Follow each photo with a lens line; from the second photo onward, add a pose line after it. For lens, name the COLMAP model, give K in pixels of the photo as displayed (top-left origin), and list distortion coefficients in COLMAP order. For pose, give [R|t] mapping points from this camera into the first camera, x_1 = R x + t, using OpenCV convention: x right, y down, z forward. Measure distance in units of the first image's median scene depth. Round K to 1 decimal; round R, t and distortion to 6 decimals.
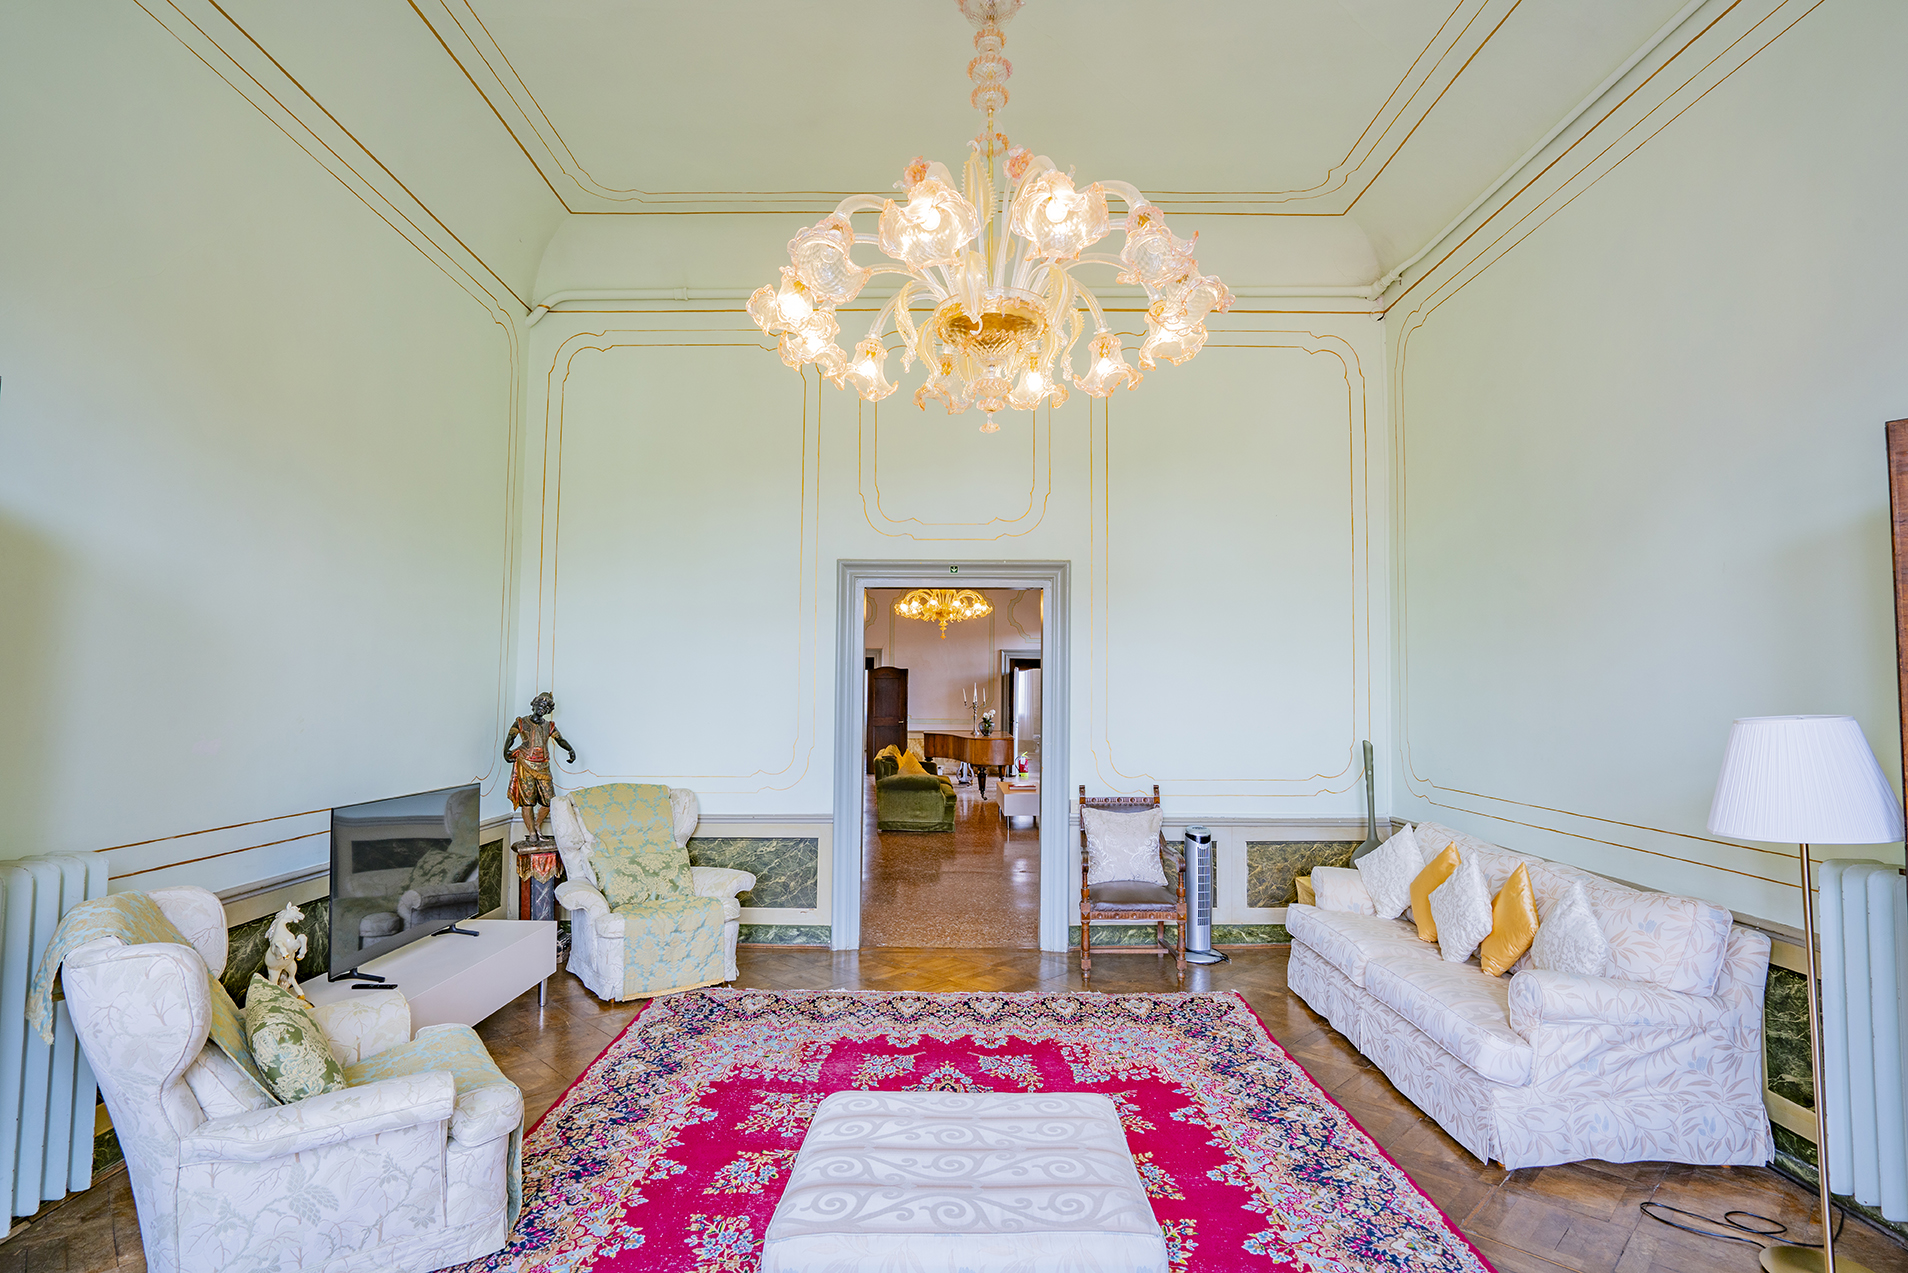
lens RADIAL K [[943.8, 0, 954.0], [0, 943.8, 636.5], [0, 0, 1]] dist [-0.074695, 0.034740]
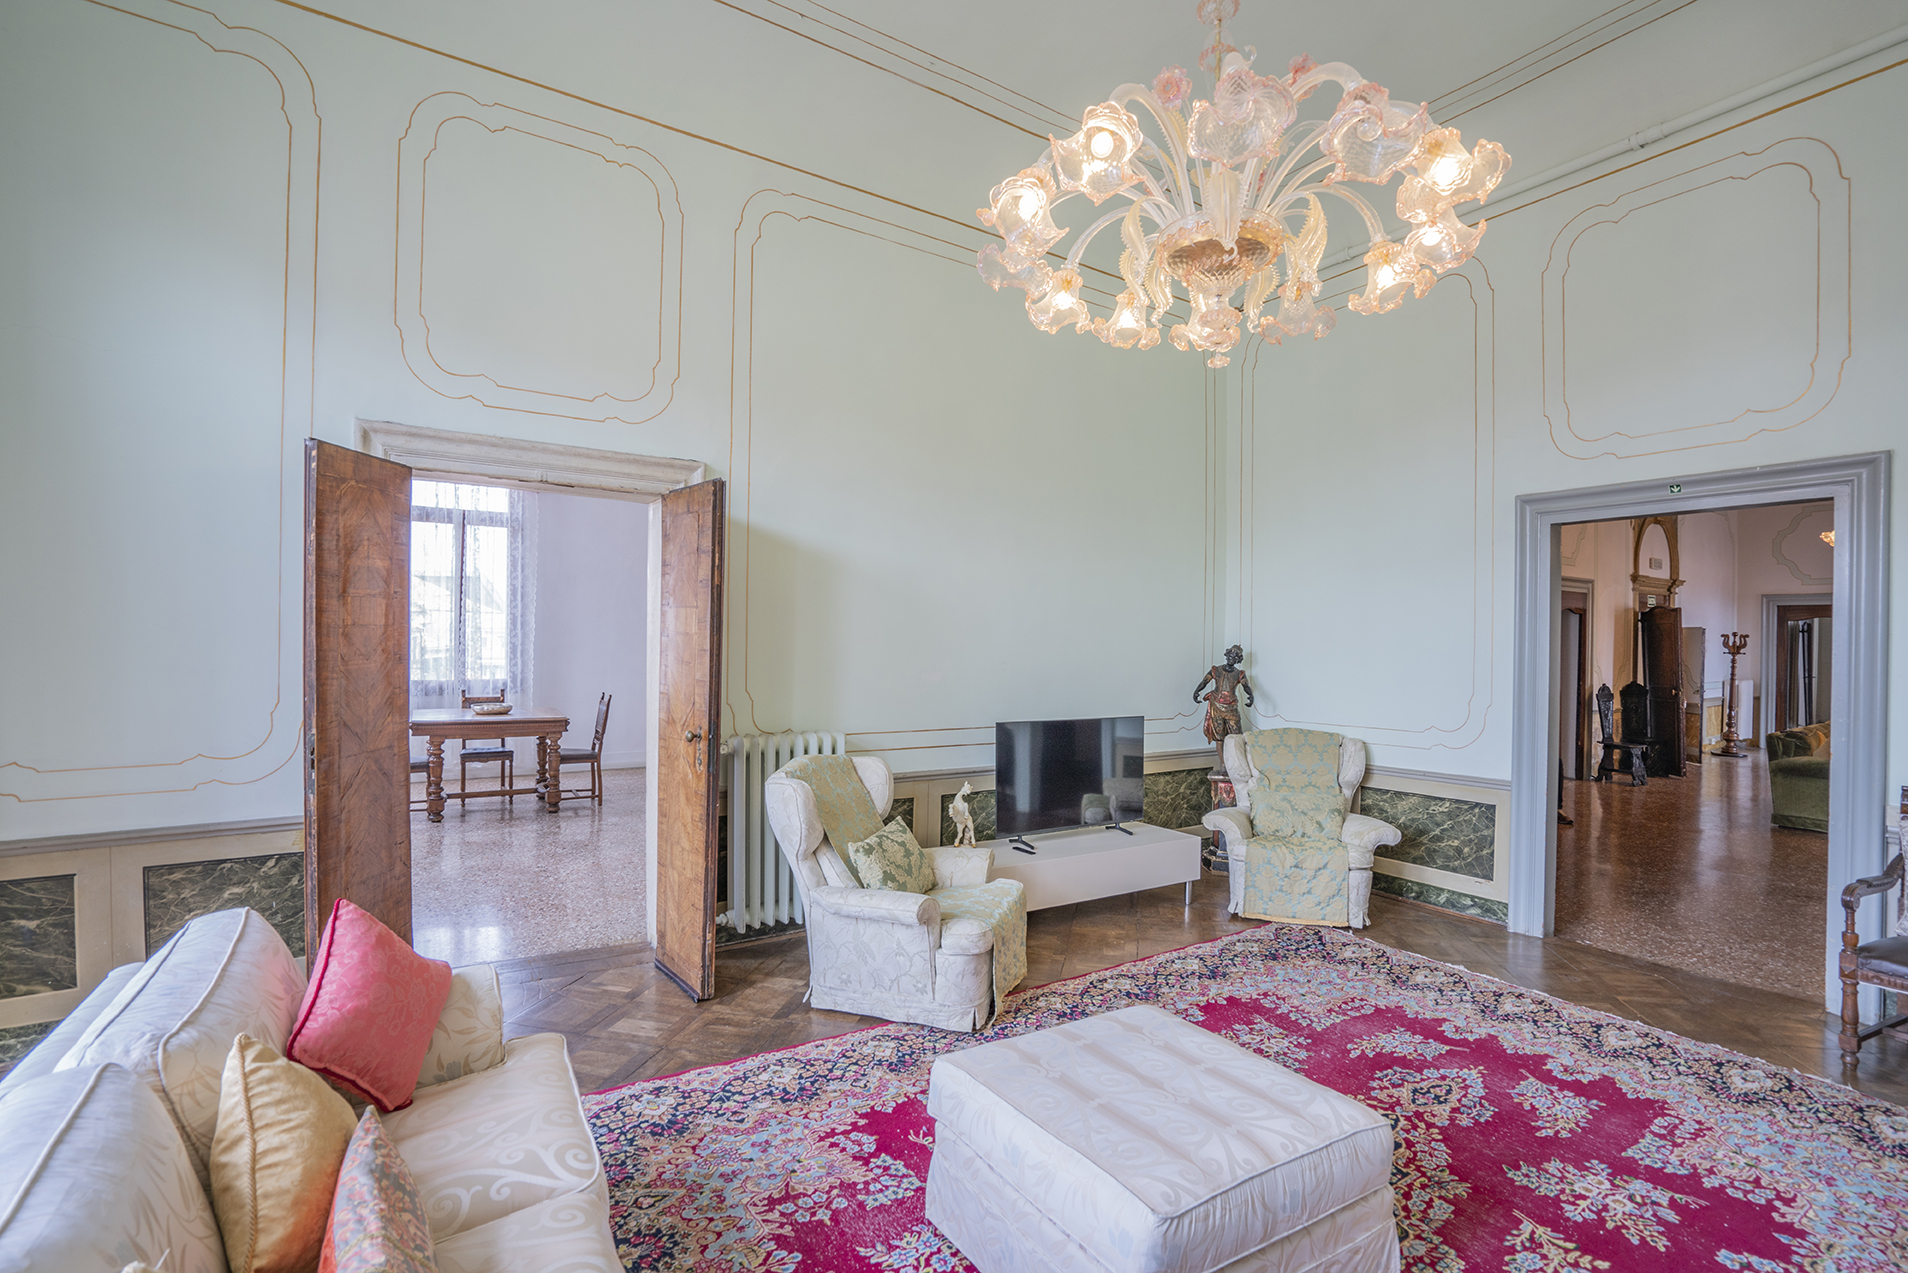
lens RADIAL K [[865.9, 0, 954.0], [0, 865.9, 636.5], [0, 0, 1]] dist [-0.051107, 0.014541]
pose [[0.548017, -0.003495, -0.836460, 0.315103], [0.041998, 0.998845, 0.023342, 0.011450], [0.835412, -0.047922, 0.547530, 0.142531]]
